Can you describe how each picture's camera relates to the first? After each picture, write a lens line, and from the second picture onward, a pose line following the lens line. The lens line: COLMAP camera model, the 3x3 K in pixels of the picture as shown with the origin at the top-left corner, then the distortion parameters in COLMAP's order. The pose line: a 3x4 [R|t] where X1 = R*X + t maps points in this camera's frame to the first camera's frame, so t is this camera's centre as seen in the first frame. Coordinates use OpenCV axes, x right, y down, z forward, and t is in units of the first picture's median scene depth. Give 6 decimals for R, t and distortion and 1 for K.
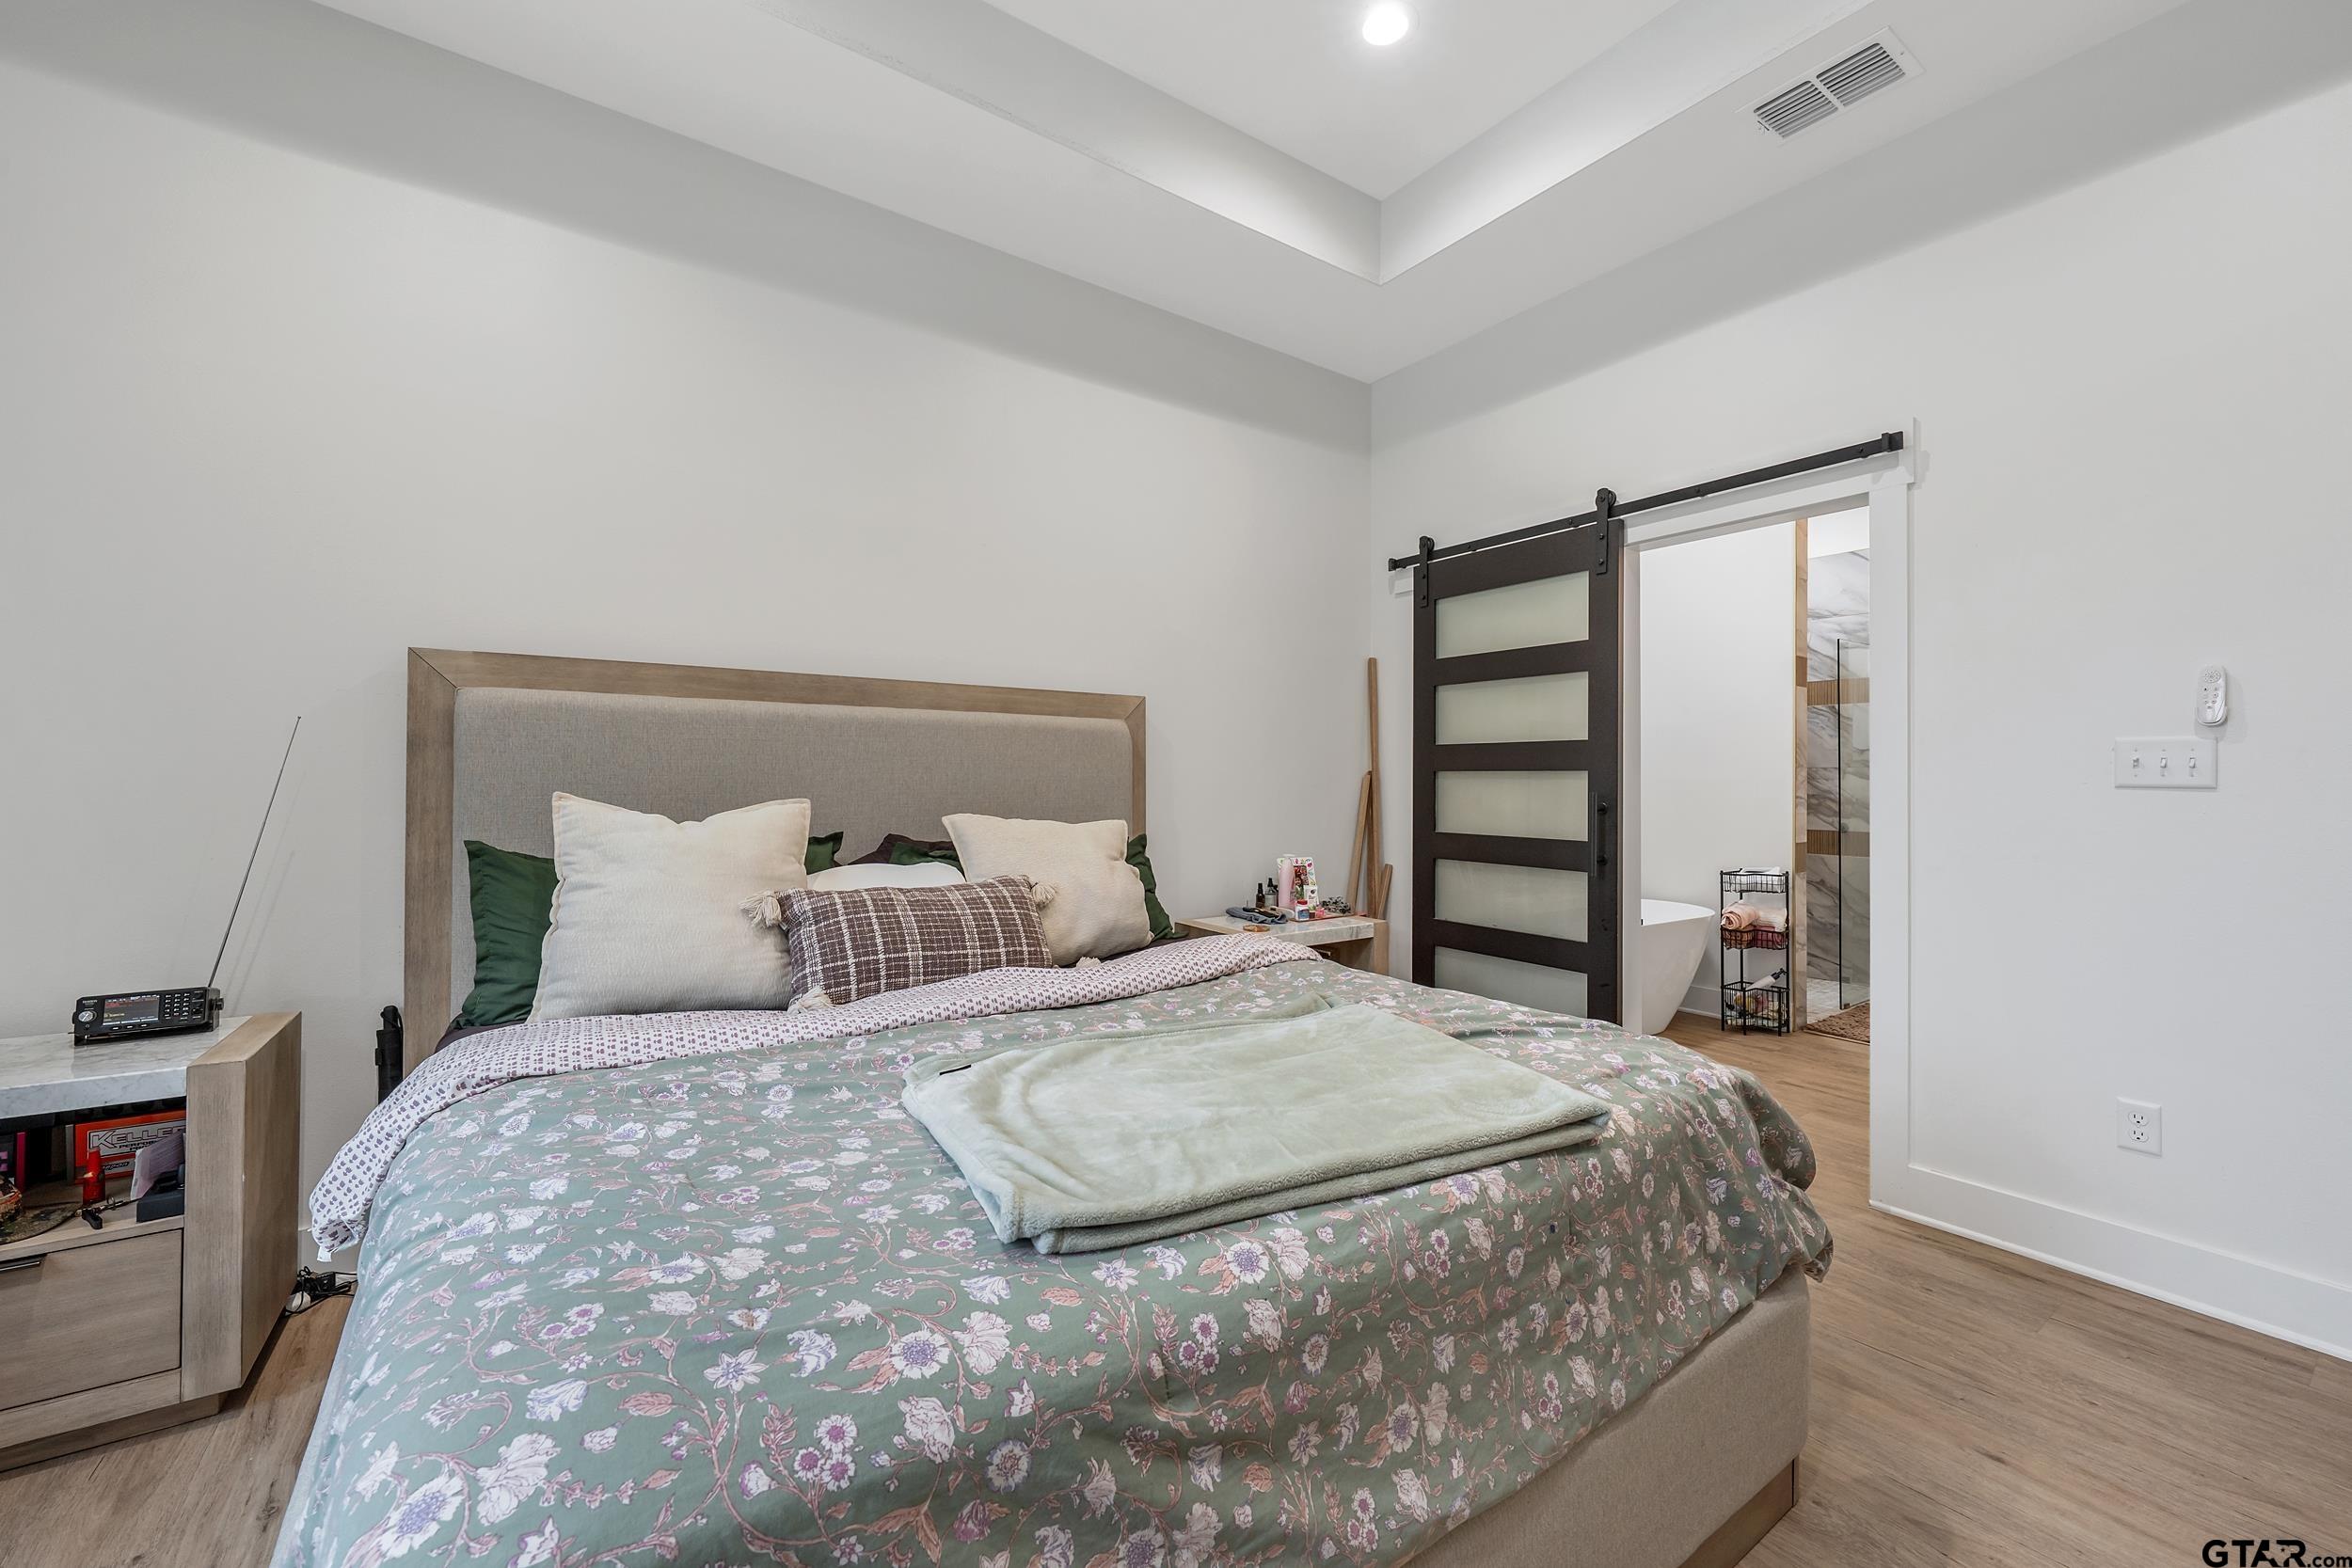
lens RADIAL K [[897.4, 0, 1176.0], [0, 897.4, 784.0], [0, 0, 1]] dist [-0.000329, -0.000039]
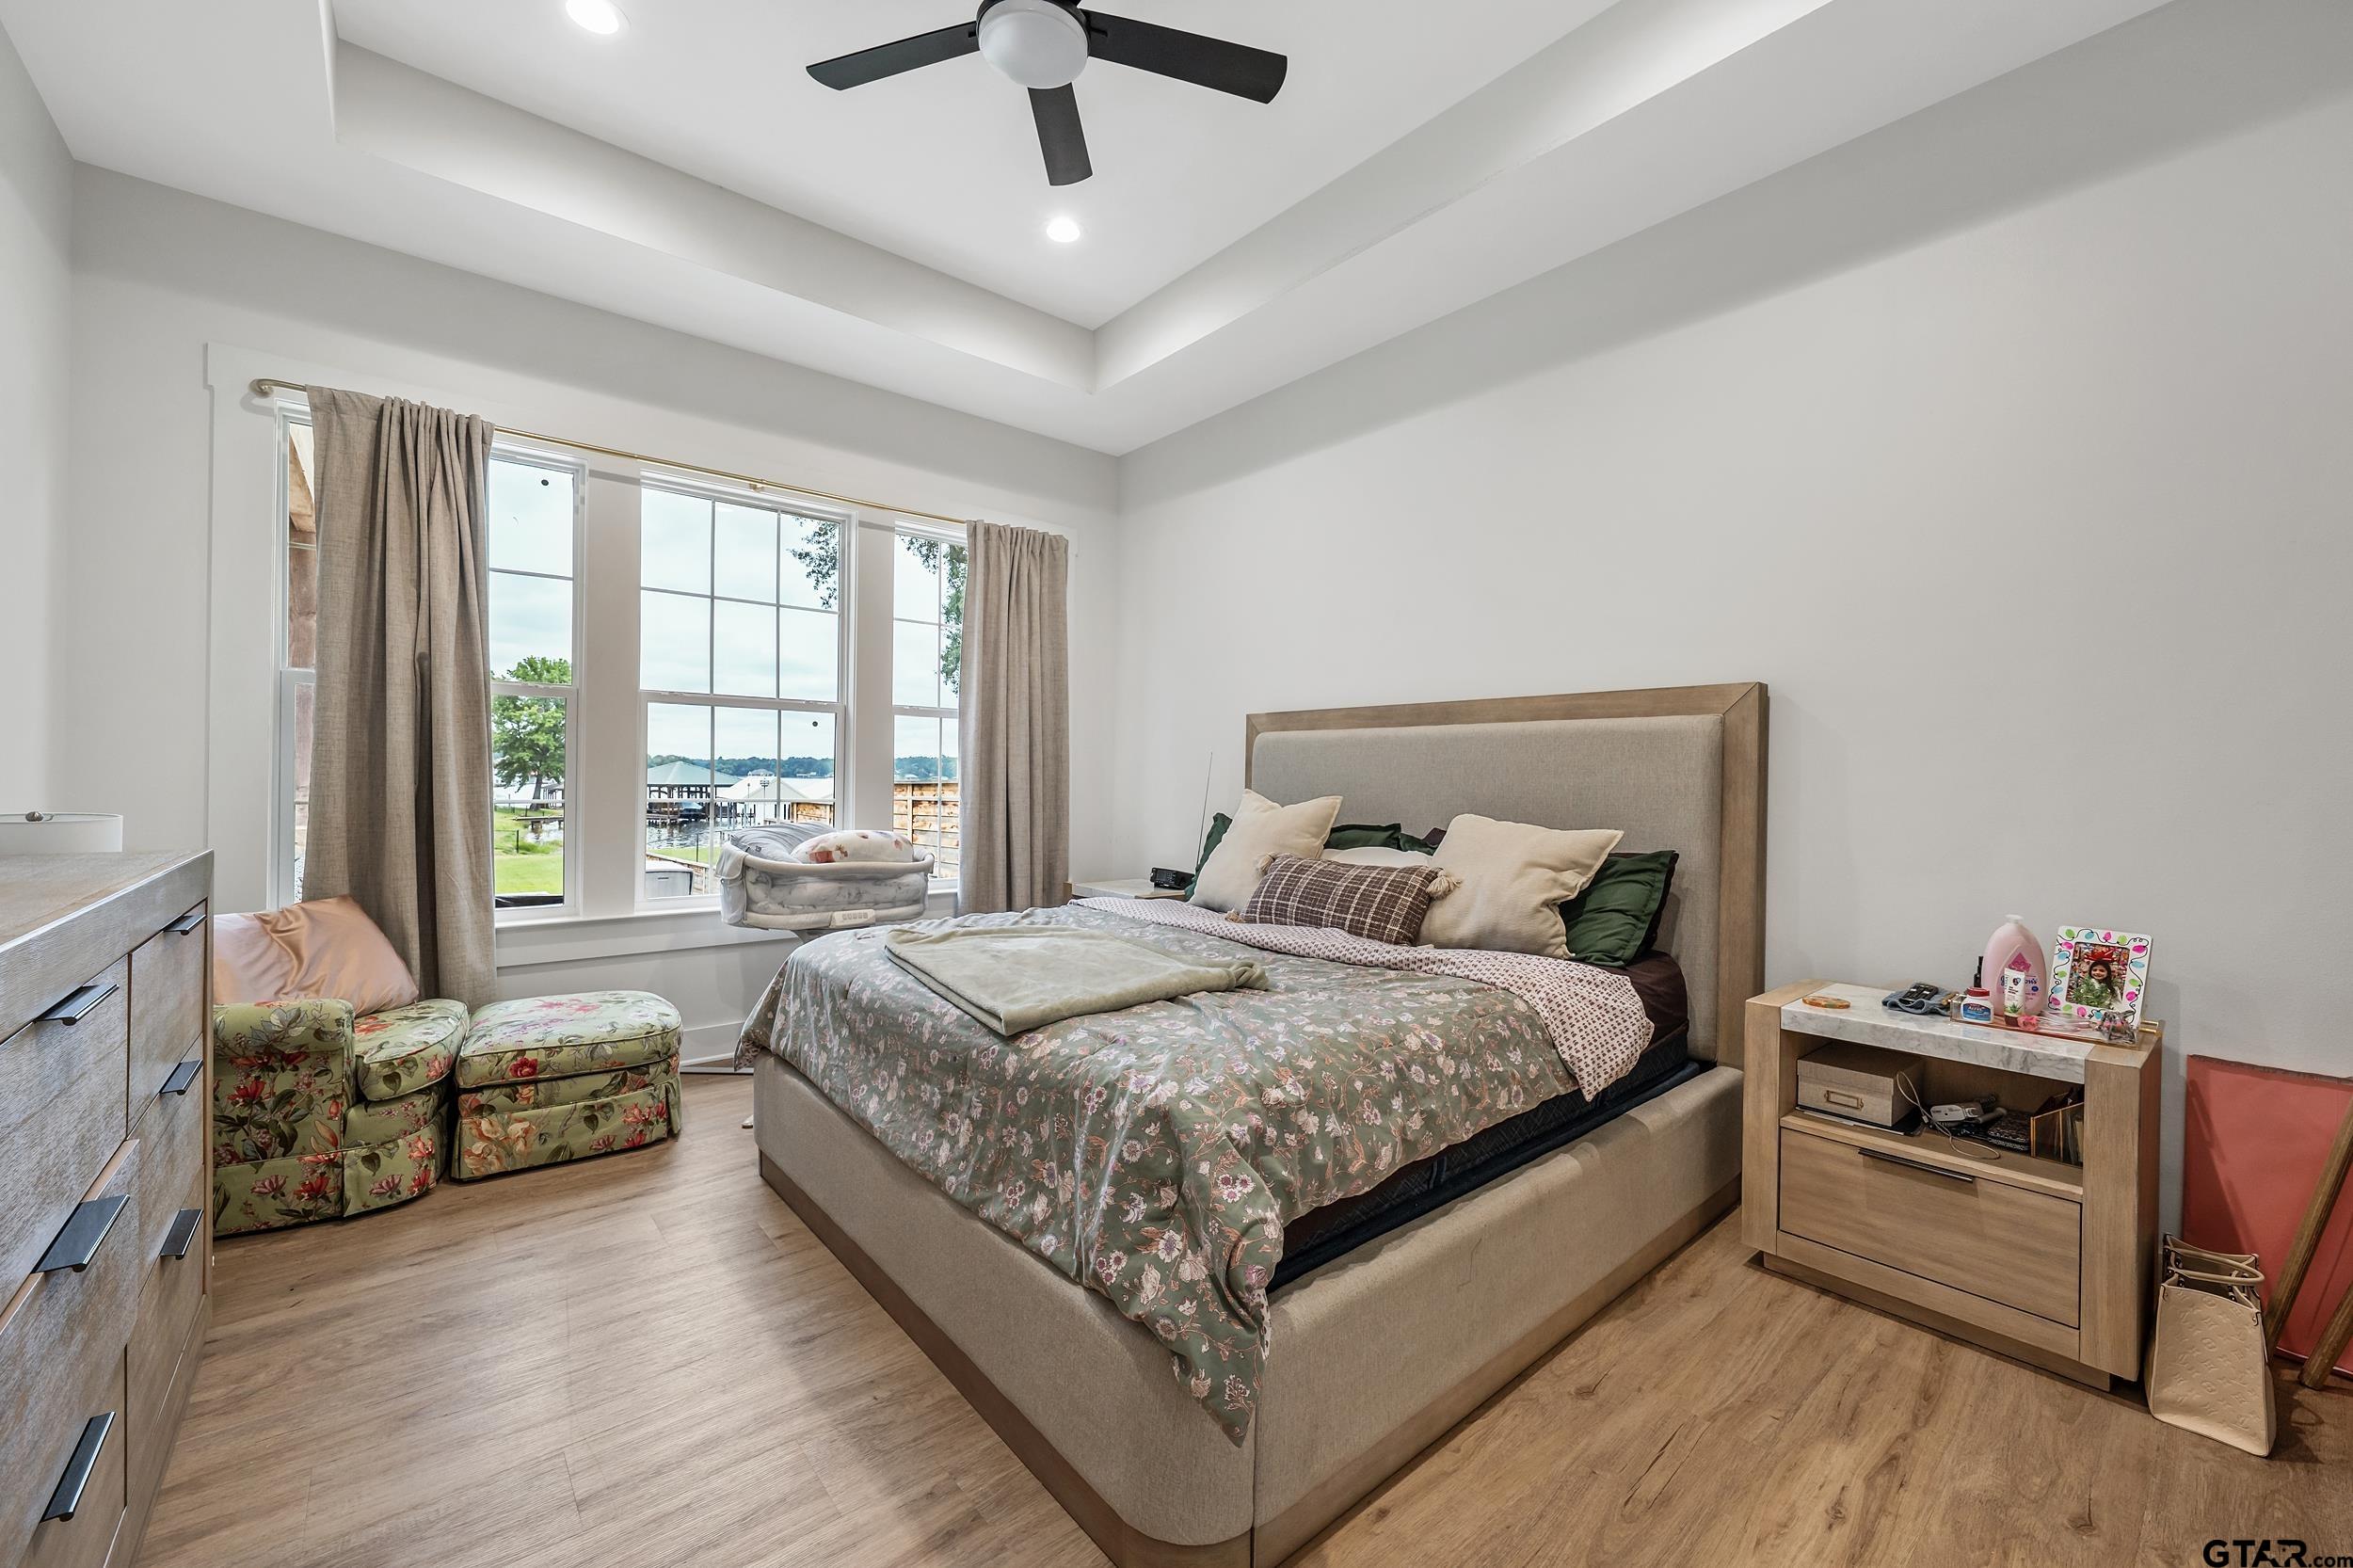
lens RADIAL K [[897.9, 0, 1176.5], [0, 897.9, 784.0], [0, 0, 1]] dist [-0.000329, -0.000039]
pose [[0.108769, 0.000114, -0.994067, 1.372949], [-0.017992, 0.999836, -0.001854, 0.006203], [0.993904, 0.018086, 0.108754, 0.816458]]
